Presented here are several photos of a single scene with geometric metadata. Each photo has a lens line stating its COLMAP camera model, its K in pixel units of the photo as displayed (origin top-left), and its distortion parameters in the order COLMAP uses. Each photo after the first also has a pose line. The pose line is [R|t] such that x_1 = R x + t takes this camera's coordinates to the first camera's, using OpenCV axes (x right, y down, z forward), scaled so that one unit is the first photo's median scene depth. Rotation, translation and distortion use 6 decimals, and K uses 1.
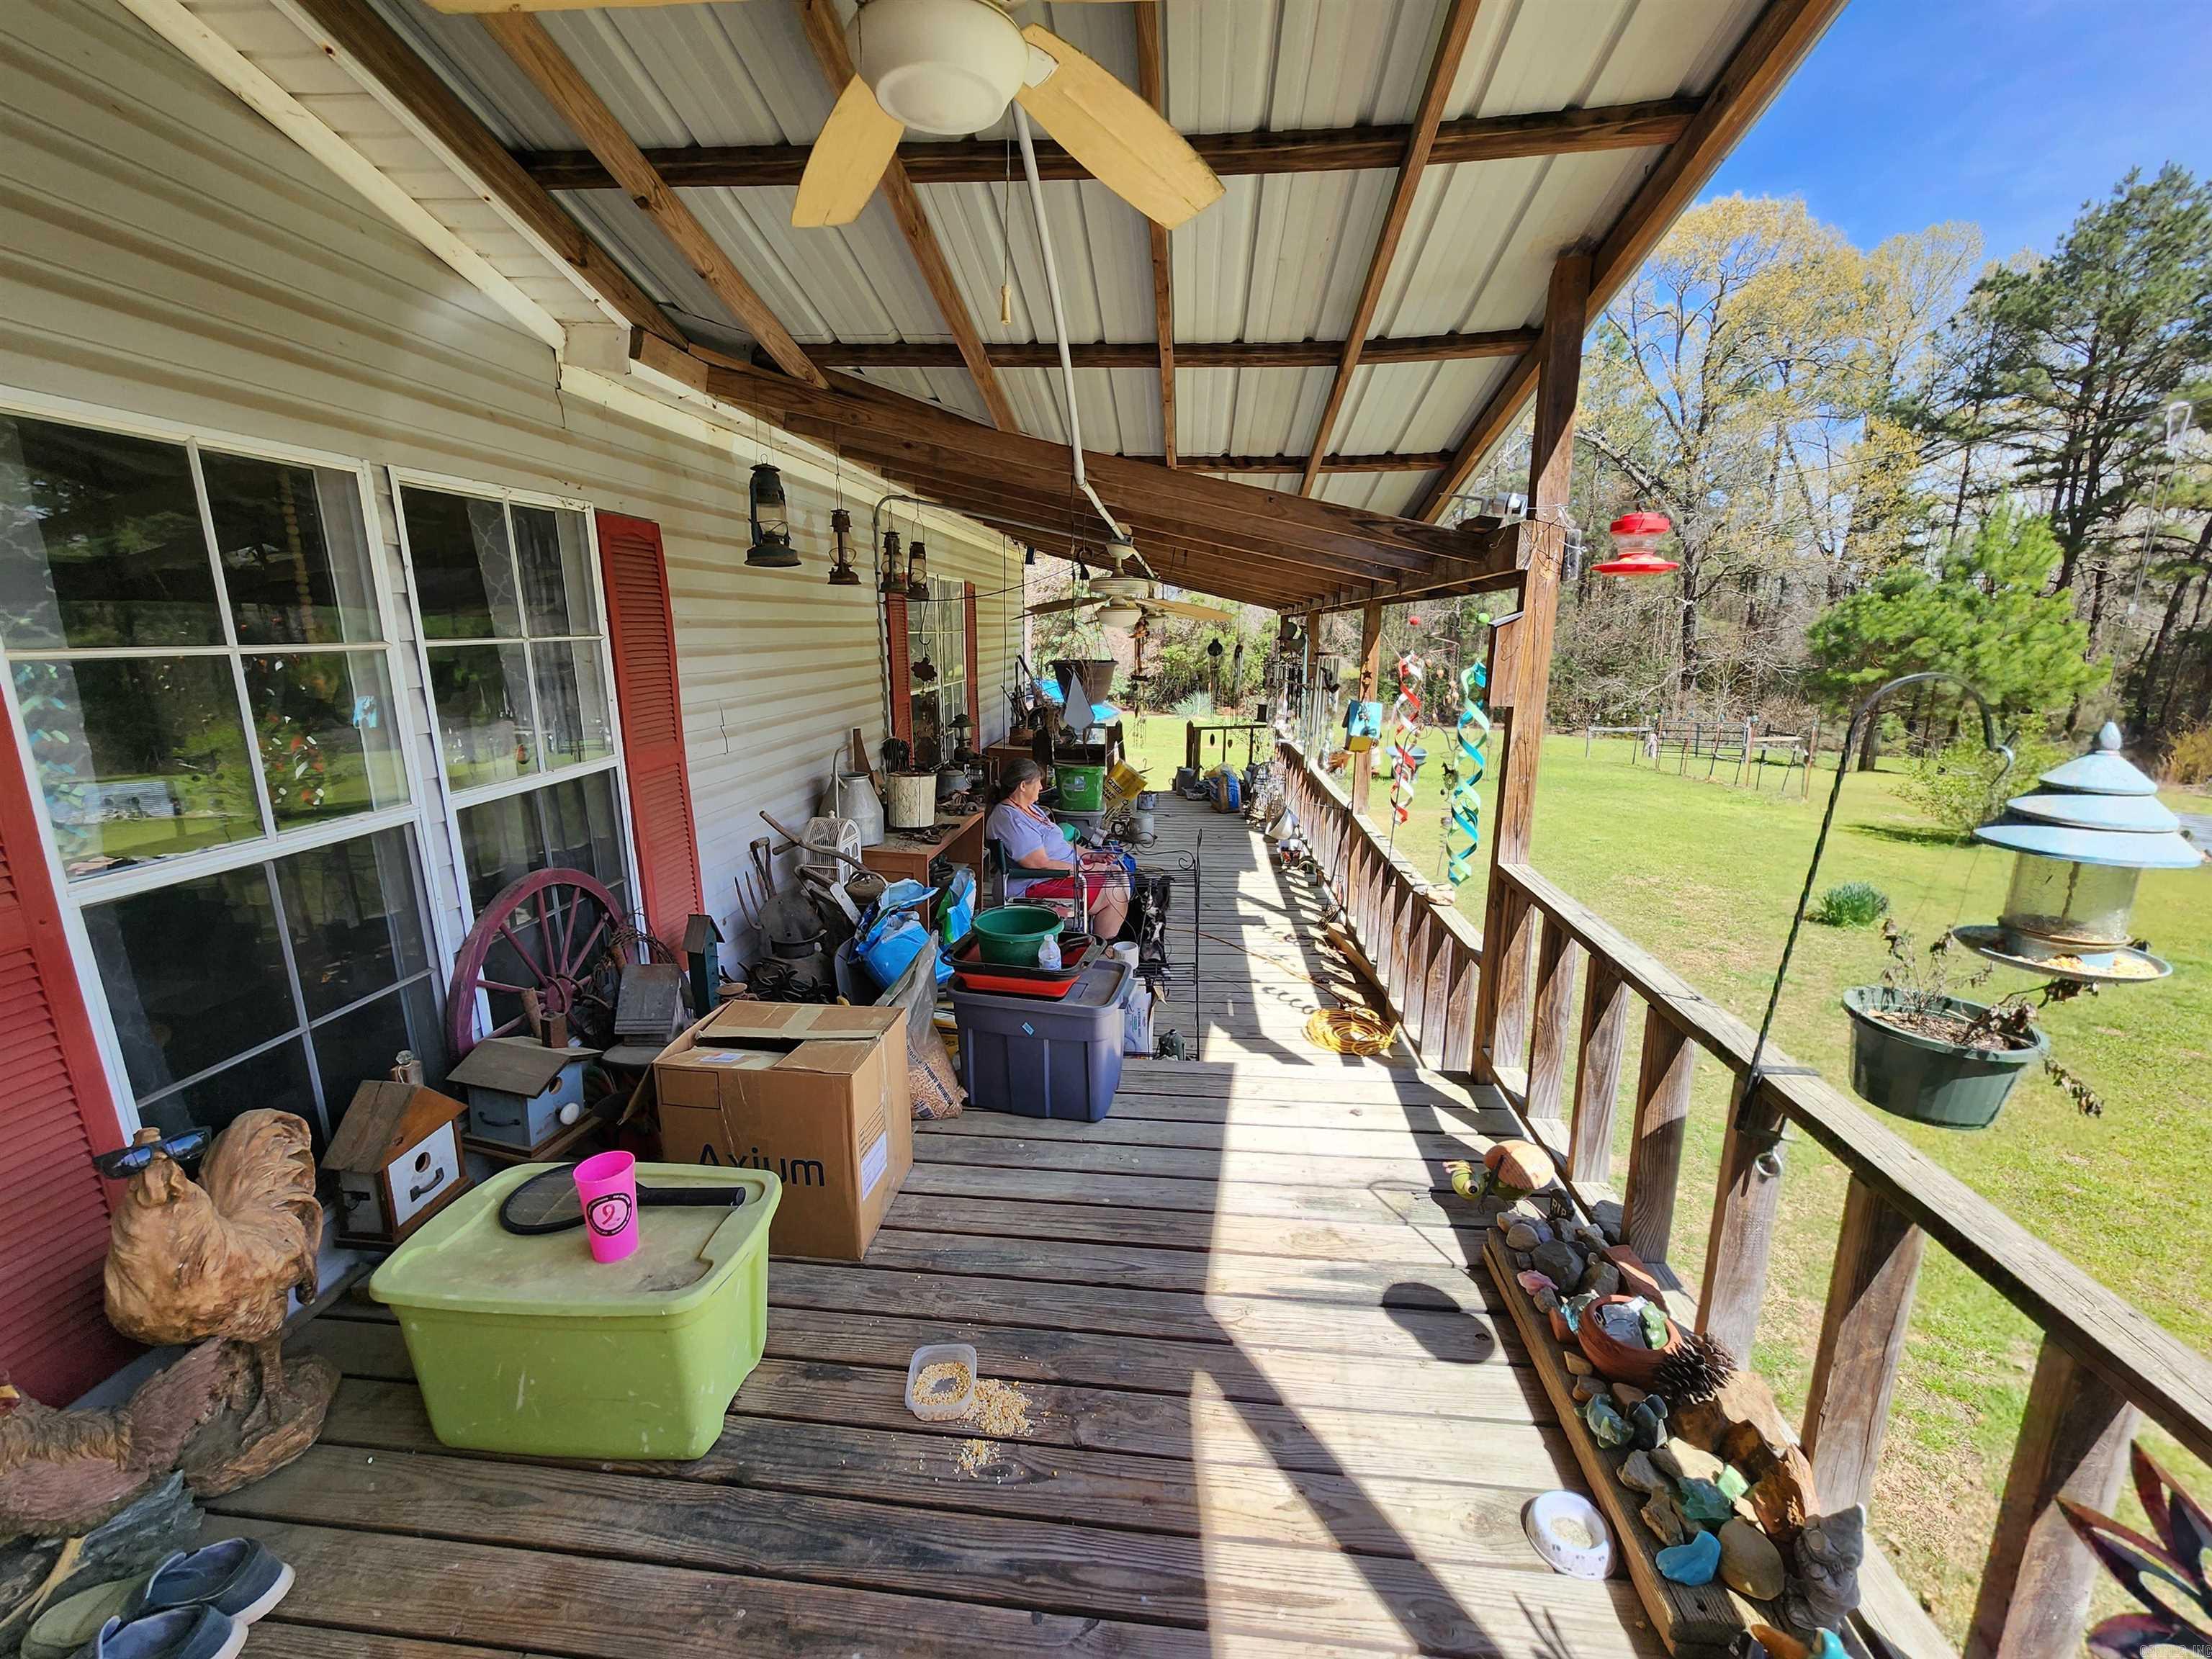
lens RADIAL K [[912.8, 0, 1064.5], [0, 912.8, 821.2], [0, 0, 1]] dist [-0.004030, 0.002031]
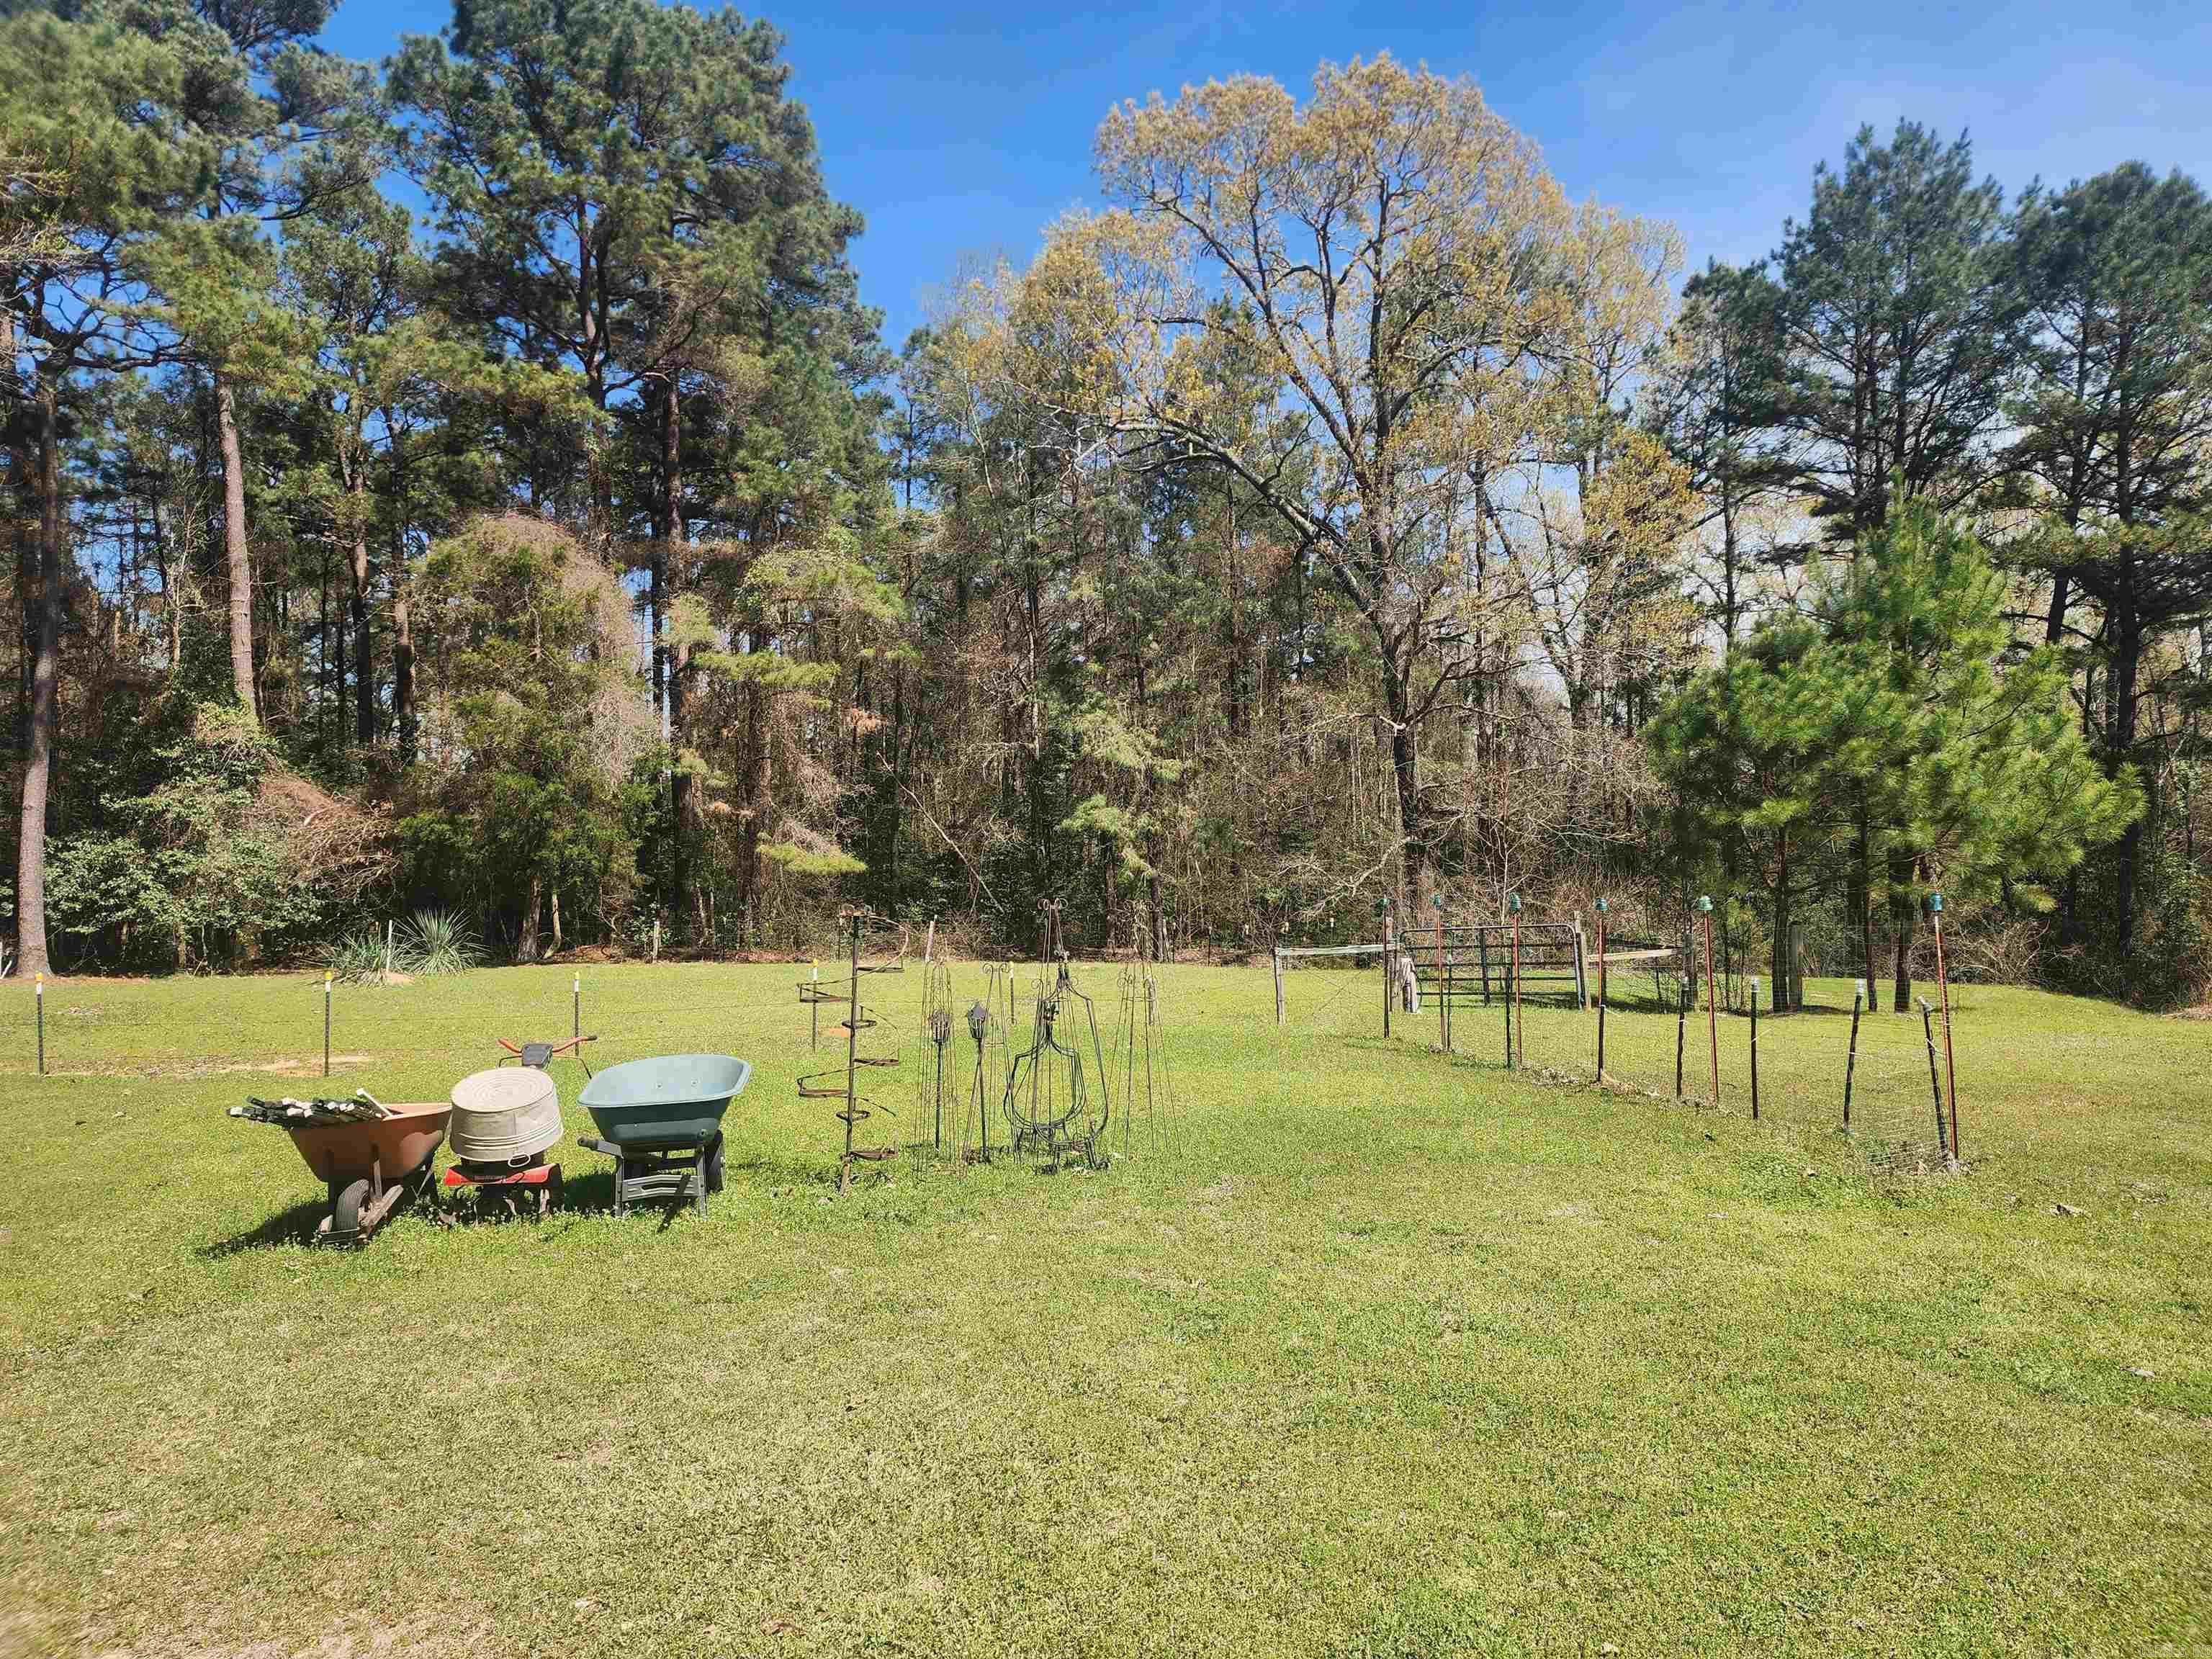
lens RADIAL K [[1444.1, 0, 1111.2], [0, 1444.1, 838.5], [0, 0, 1]] dist [0.009969, -0.022125]
pose [[0.910535, -0.006932, 0.413375, 0.171092], [0.088491, 0.979955, -0.178484, -0.029584], [-0.403851, 0.199096, 0.892897, 0.328051]]
